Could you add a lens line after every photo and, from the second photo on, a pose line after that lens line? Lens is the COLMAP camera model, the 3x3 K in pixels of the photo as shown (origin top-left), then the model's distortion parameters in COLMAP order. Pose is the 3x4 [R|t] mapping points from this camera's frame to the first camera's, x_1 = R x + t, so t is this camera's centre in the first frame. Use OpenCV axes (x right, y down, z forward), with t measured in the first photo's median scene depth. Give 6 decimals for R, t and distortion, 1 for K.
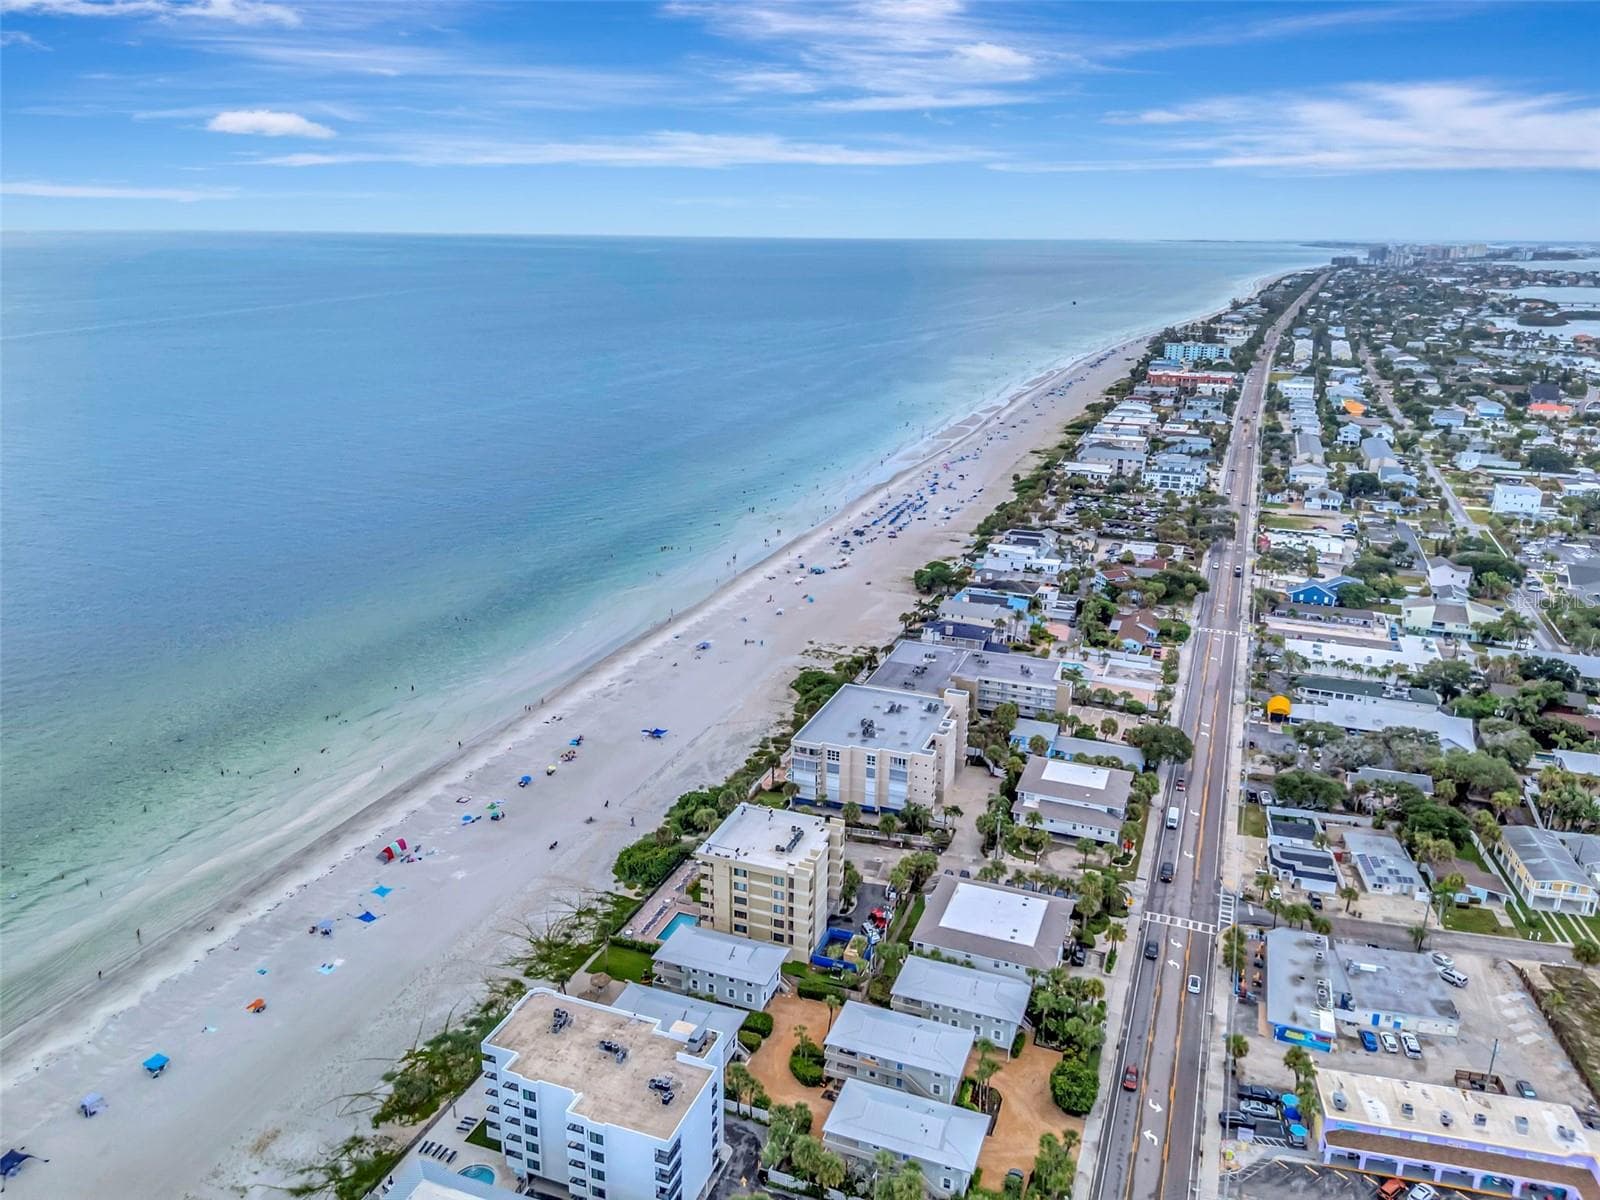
lens RADIAL K [[1138.2, 0, 789.5], [0, 1138.2, 597.7], [0, 0, 1]] dist [0.037246, -0.055695]
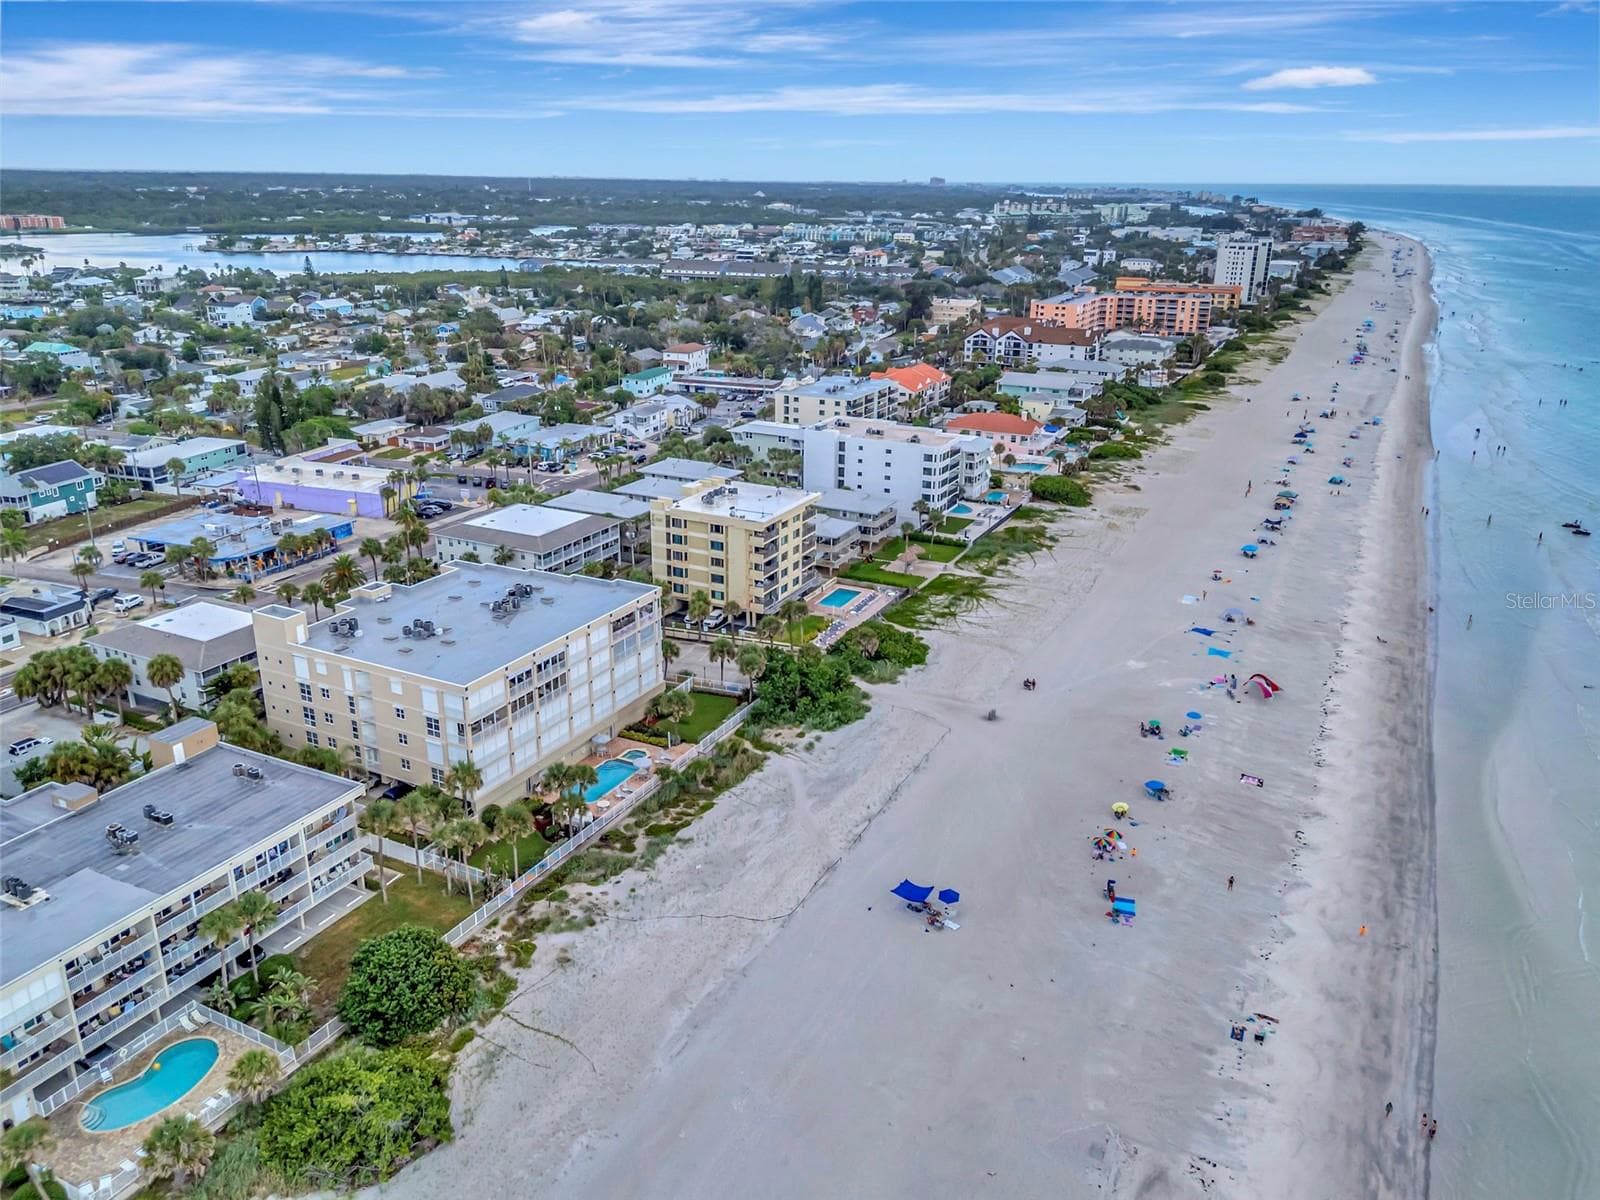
lens RADIAL K [[1166.5, 0, 794.5], [0, 1166.5, 593.9], [0, 0, 1]] dist [0.050728, -0.051918]
pose [[-0.994699, -0.048941, 0.090433, -0.105613], [0.014542, 0.803674, 0.594892, -0.201938], [-0.101793, 0.593054, -0.798702, 1.269458]]
